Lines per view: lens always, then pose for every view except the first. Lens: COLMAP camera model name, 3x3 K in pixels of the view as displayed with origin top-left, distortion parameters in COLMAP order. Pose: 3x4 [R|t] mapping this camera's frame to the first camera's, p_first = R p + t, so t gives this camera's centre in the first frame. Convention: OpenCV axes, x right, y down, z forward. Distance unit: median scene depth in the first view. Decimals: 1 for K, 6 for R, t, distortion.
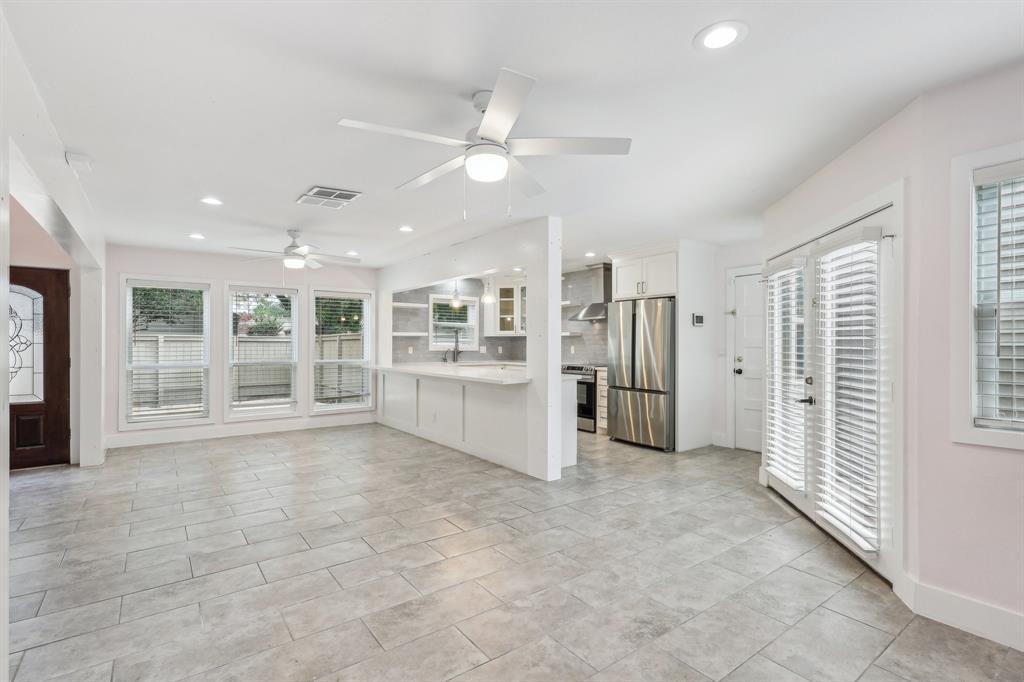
lens RADIAL K [[488.9, 0, 516.1], [0, 488.9, 340.1], [0, 0, 1]] dist [0.000254, 0.000860]
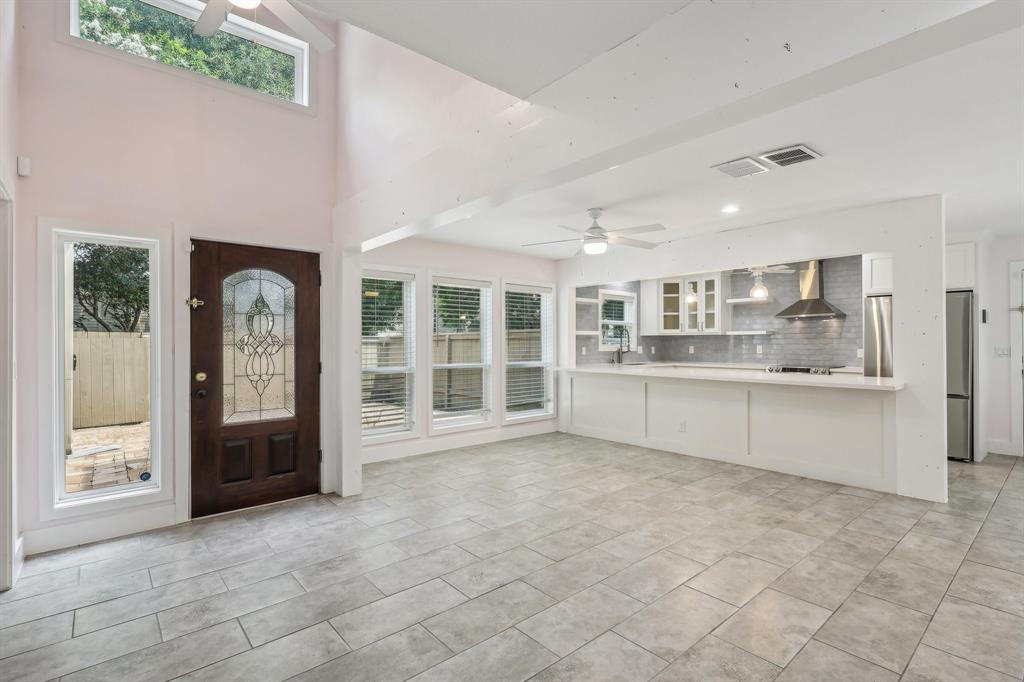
lens RADIAL K [[488.9, 0, 516.1], [0, 488.9, 340.1], [0, 0, 1]] dist [0.000254, 0.000860]
pose [[0.997217, -0.001720, 0.074540, -0.499250], [0.001664, 0.999998, 0.000825, -0.000043], [-0.074542, -0.000699, 0.997218, 0.131532]]
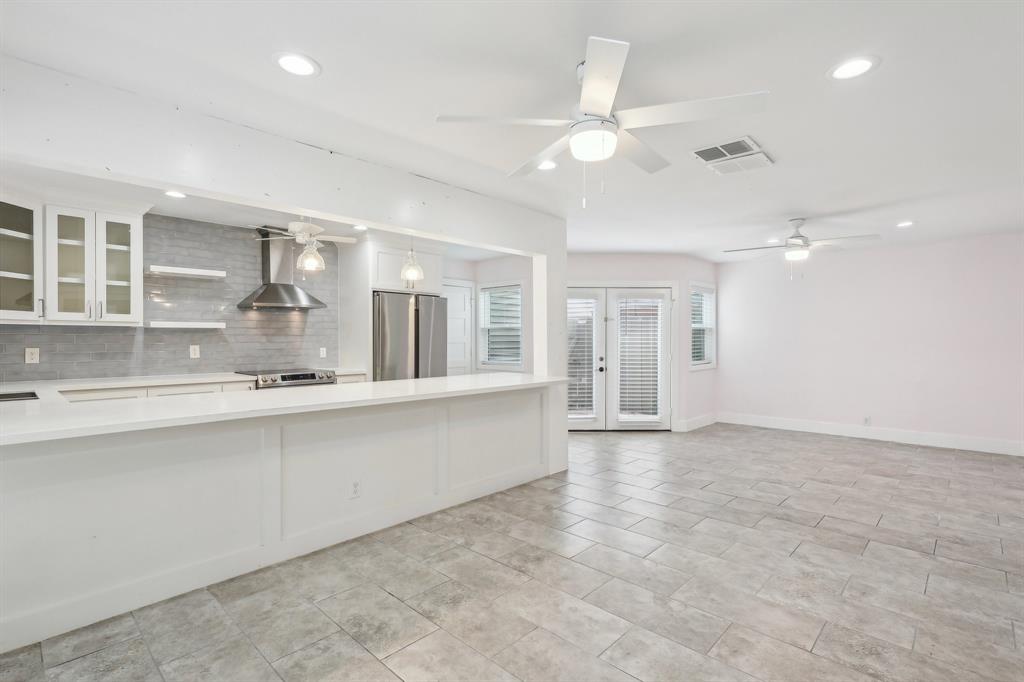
lens RADIAL K [[488.9, 0, 516.1], [0, 488.9, 340.1], [0, 0, 1]] dist [0.000254, 0.000860]
pose [[-0.175462, -0.002288, 0.984484, -0.645503], [-0.003944, 0.999991, 0.001621, 0.003503], [-0.984478, -0.003598, -0.175470, 0.866851]]
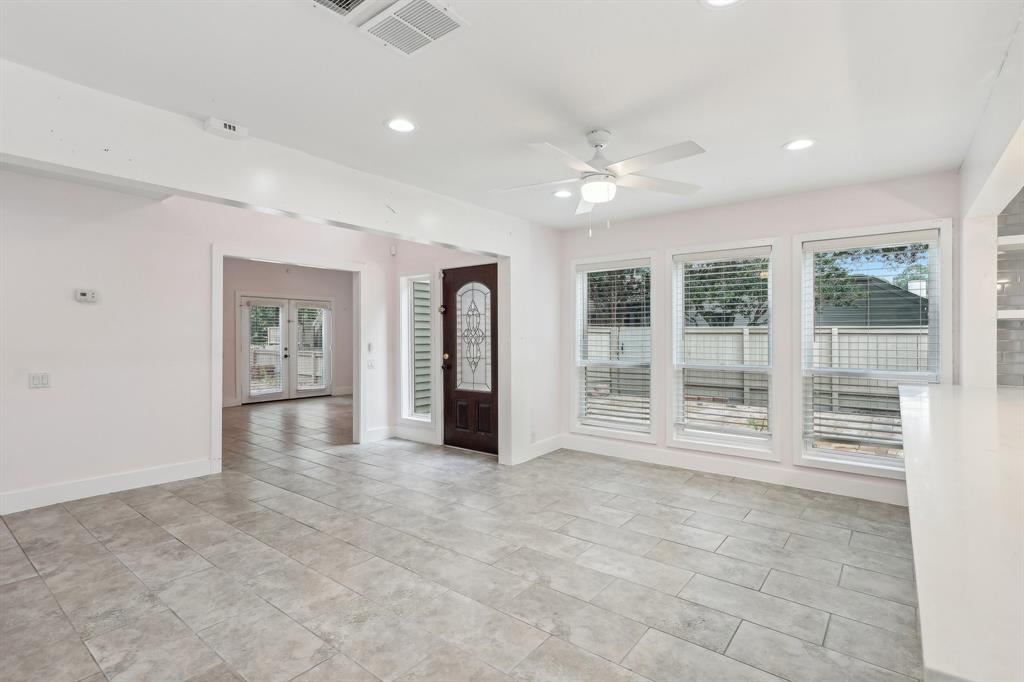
lens RADIAL K [[488.9, 0, 516.1], [0, 488.9, 340.1], [0, 0, 1]] dist [0.000254, 0.000860]
pose [[0.265556, 0.009123, -0.964052, 0.037677], [0.004660, 0.999931, 0.010746, 0.003234], [0.964084, -0.007346, 0.265495, 0.582474]]
